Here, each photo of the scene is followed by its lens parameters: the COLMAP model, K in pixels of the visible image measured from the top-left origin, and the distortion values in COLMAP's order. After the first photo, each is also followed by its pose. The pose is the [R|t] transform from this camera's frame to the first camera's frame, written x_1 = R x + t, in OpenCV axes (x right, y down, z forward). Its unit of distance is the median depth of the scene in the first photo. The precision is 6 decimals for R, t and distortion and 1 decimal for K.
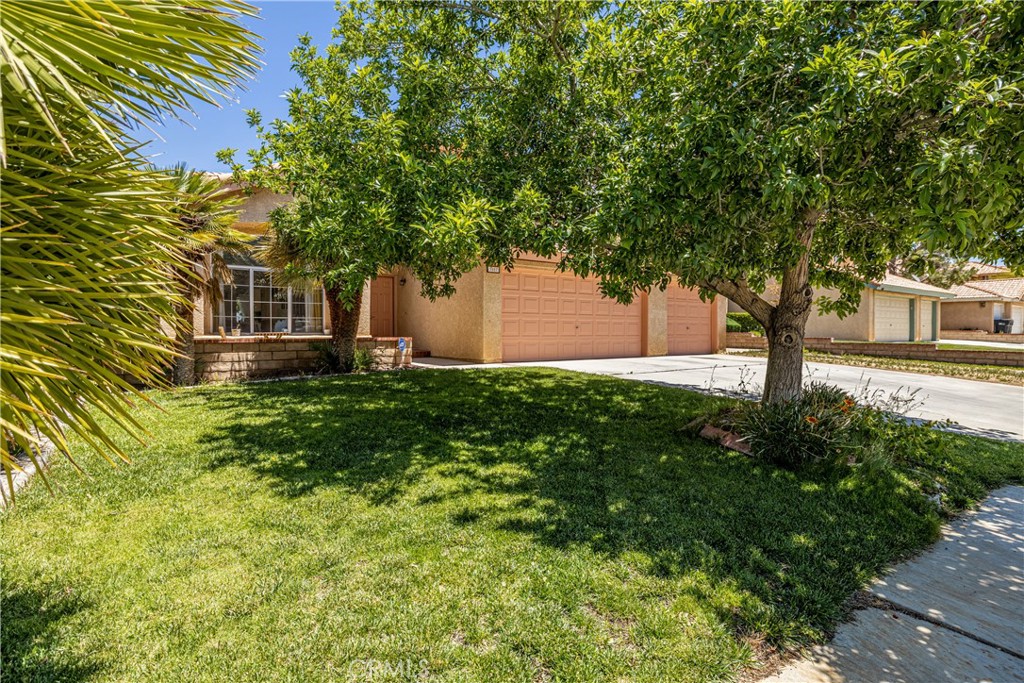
lens RADIAL K [[509.4, 0, 511.5], [0, 509.4, 338.5], [0, 0, 1]] dist [-0.000095, 0.000017]
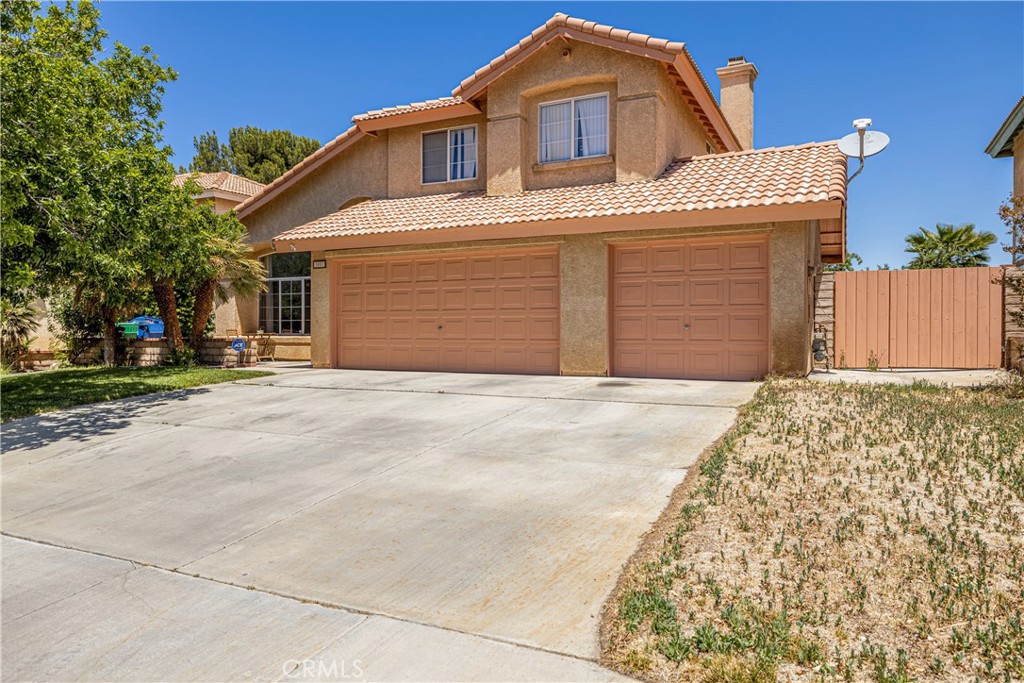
lens RADIAL K [[695.3, 0, 509.0], [0, 695.3, 336.7], [0, 0, 1]] dist [-0.003308, 0.001535]
pose [[0.489012, 0.007240, -0.872247, 1.348265], [-0.013746, 0.999905, 0.000594, -0.014259], [0.872169, 0.011700, 0.489065, 0.784393]]
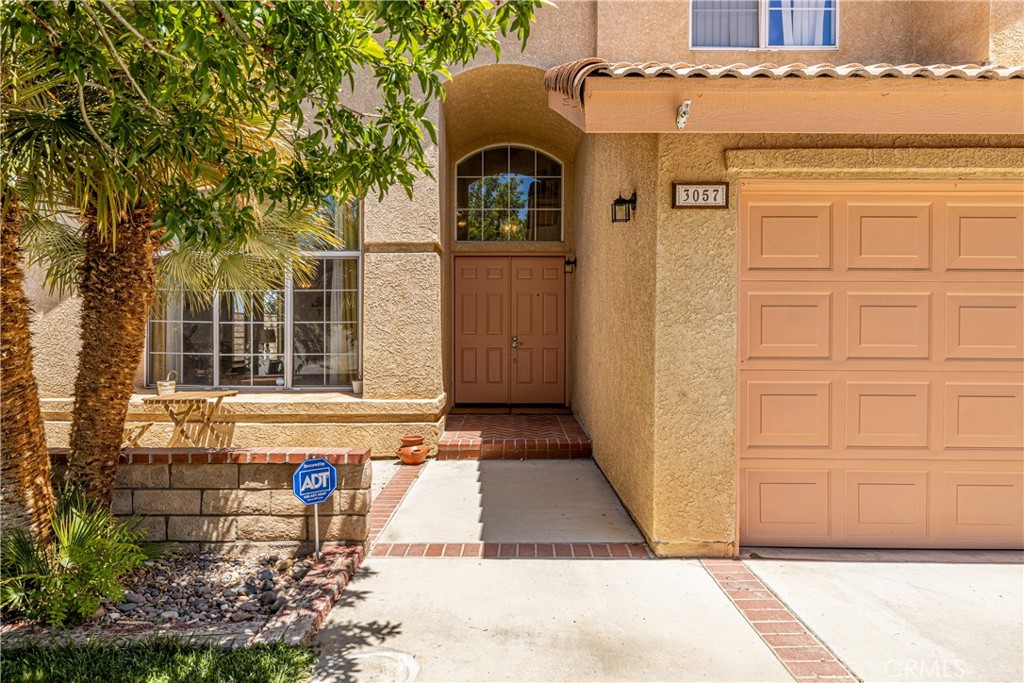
lens RADIAL K [[628.9, 0, 512.8], [0, 628.9, 337.2], [0, 0, 1]] dist [-0.002551, -0.000124]
pose [[0.823608, 0.008687, -0.567093, 0.075749], [-0.011768, 0.999929, -0.001775, -0.070147], [0.567037, 0.008136, 0.823652, 0.774109]]
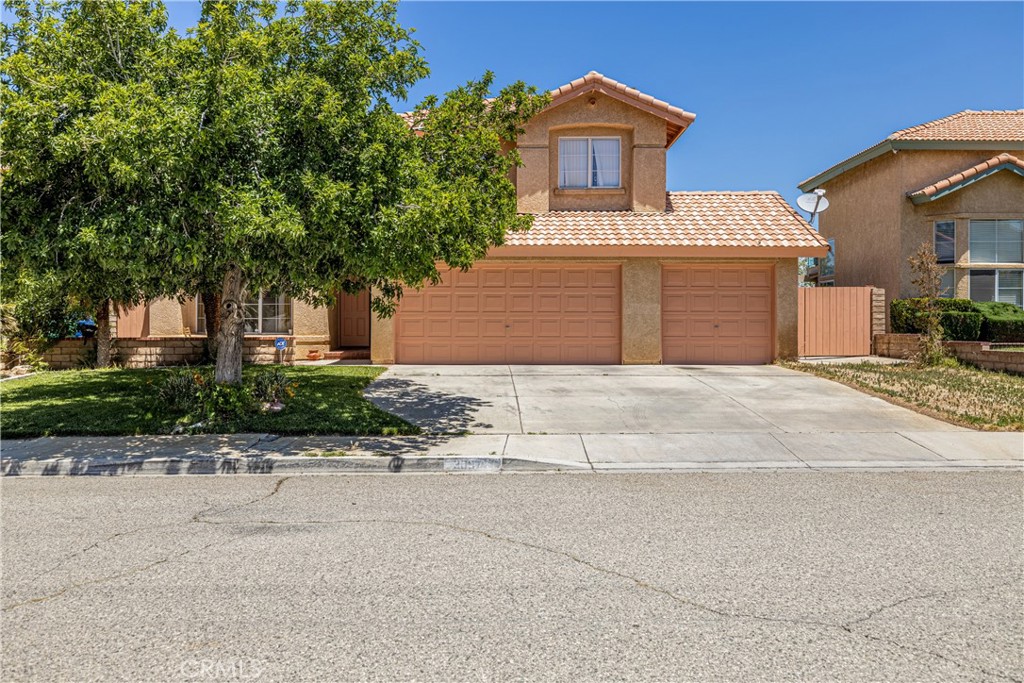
lens RADIAL K [[924.6, 0, 513.6], [0, 924.6, 343.1], [0, 0, 1]] dist [-0.003525, -0.003817]
pose [[0.823275, 0.007157, -0.567598, 1.313747], [-0.009808, 0.999951, -0.001618, 0.009555], [0.567559, 0.006899, 0.823304, -0.339130]]
